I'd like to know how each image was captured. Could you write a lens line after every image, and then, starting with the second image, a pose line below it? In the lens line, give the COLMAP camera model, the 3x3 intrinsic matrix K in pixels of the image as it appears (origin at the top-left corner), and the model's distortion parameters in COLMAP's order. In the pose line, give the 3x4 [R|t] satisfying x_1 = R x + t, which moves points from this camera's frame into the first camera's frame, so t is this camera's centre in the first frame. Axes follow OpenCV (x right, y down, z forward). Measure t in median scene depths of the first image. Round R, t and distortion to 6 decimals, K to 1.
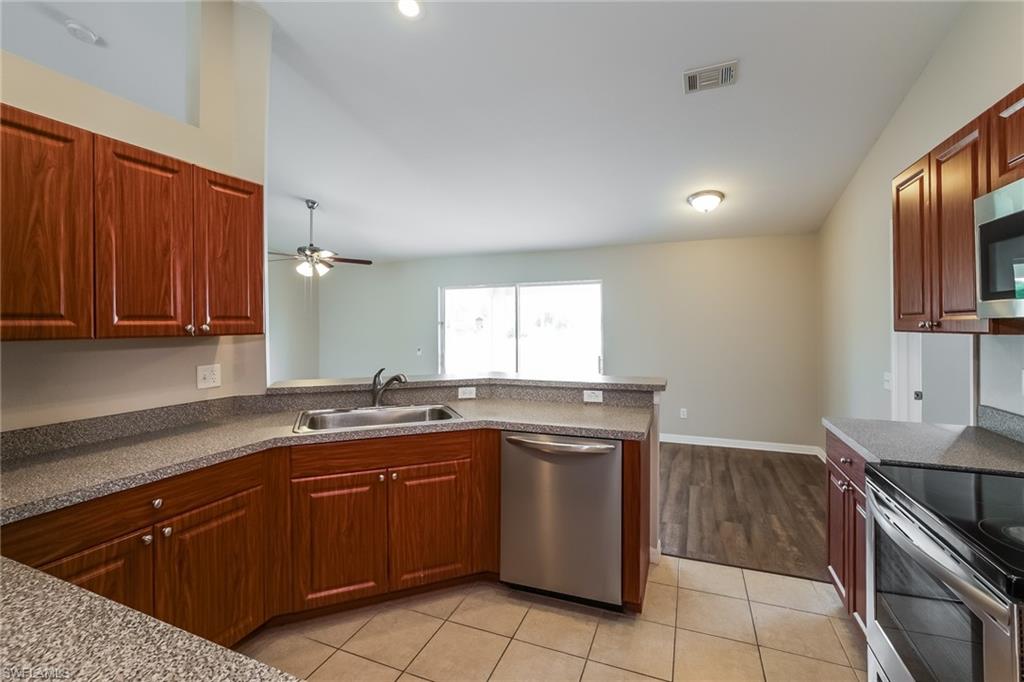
lens RADIAL K [[443.2, 0, 508.7], [0, 443.2, 323.8], [0, 0, 1]] dist [0.001078, 0.001780]
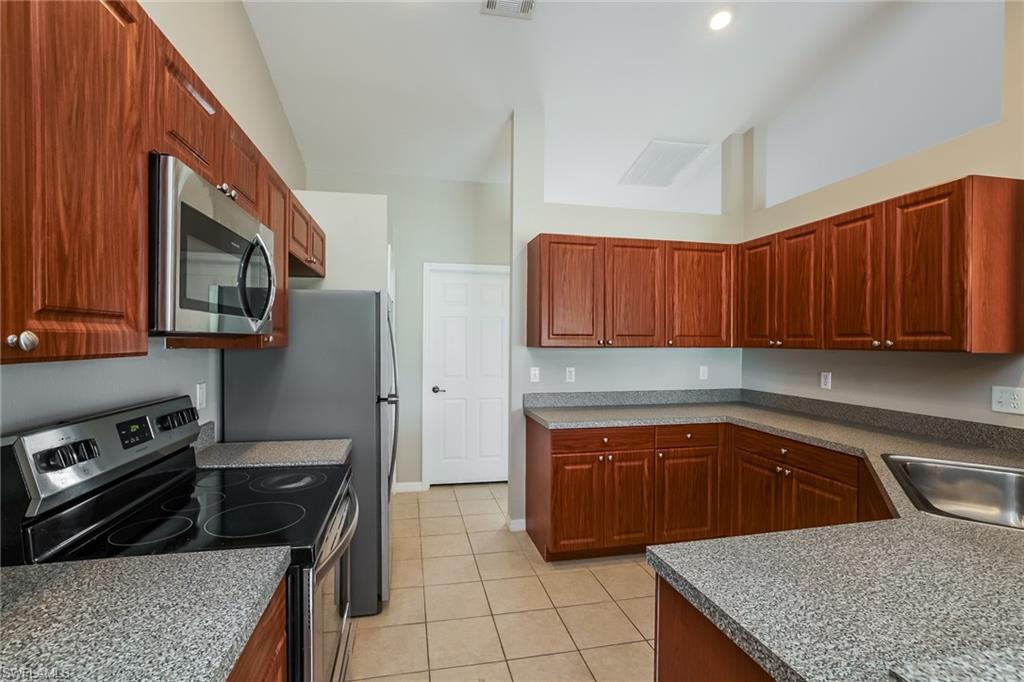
lens RADIAL K [[443.2, 0, 508.5], [0, 443.2, 342.5], [0, 0, 1]] dist [0.001078, 0.001780]
pose [[-0.820092, 0.010740, -0.572131, 0.747231], [0.008153, 0.999942, 0.007085, -0.008596], [0.572174, 0.001146, -0.820131, 1.378398]]
